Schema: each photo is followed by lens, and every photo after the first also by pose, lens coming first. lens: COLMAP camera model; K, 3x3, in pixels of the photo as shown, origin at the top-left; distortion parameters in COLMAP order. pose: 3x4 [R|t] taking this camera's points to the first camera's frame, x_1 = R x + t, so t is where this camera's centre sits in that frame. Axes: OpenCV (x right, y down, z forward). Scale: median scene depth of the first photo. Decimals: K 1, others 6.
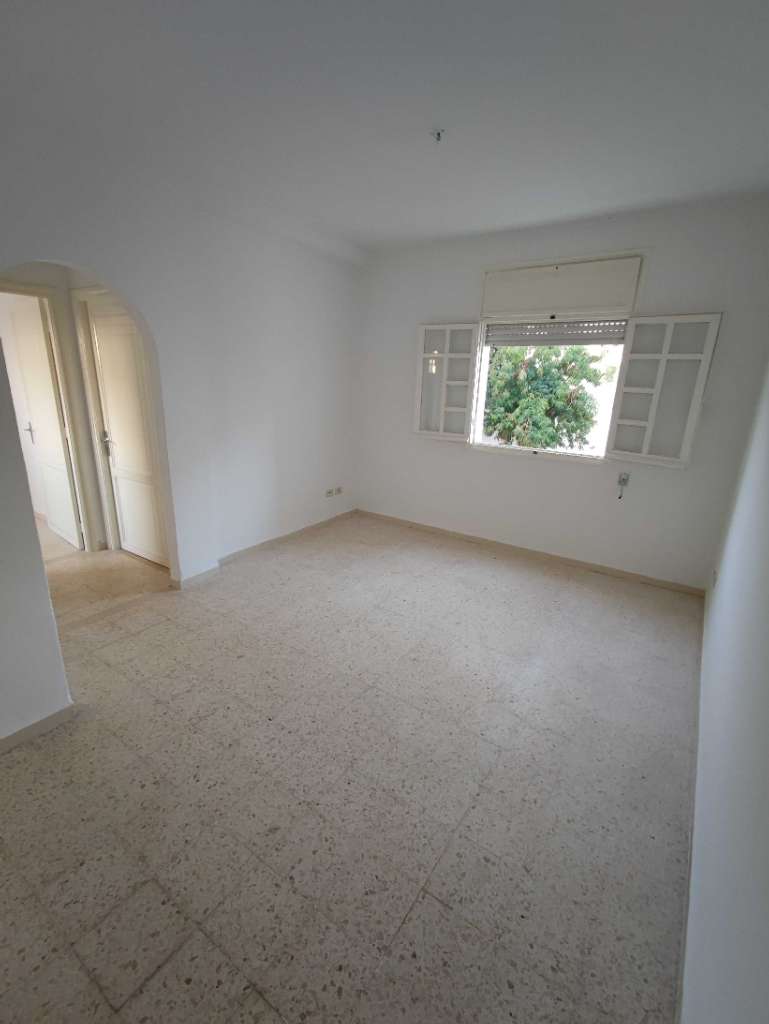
lens RADIAL K [[463.2, 0, 379.8], [0, 463.2, 513.4], [0, 0, 1]] dist [0.000451, -0.000417]
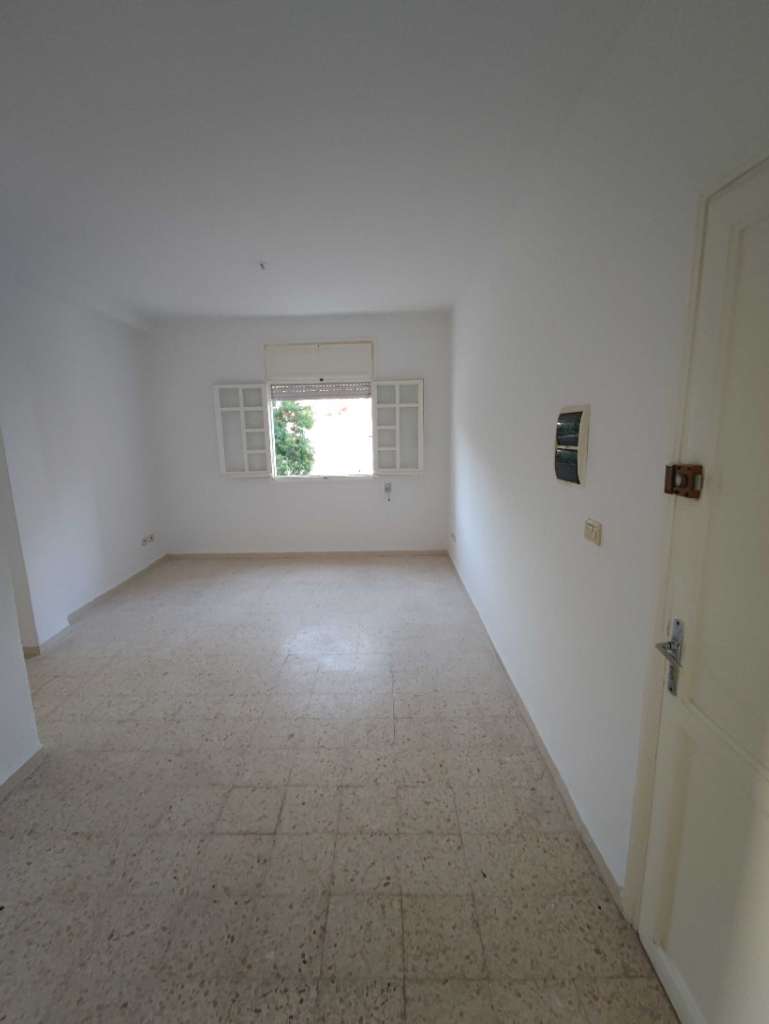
lens RADIAL K [[463.2, 0, 379.8], [0, 463.2, 513.4], [0, 0, 1]] dist [0.000451, -0.000417]
pose [[0.823984, -0.152727, 0.545642, -0.311976], [0.206715, 0.977643, -0.038519, 0.058268], [-0.527560, 0.144531, 0.837133, -0.200380]]
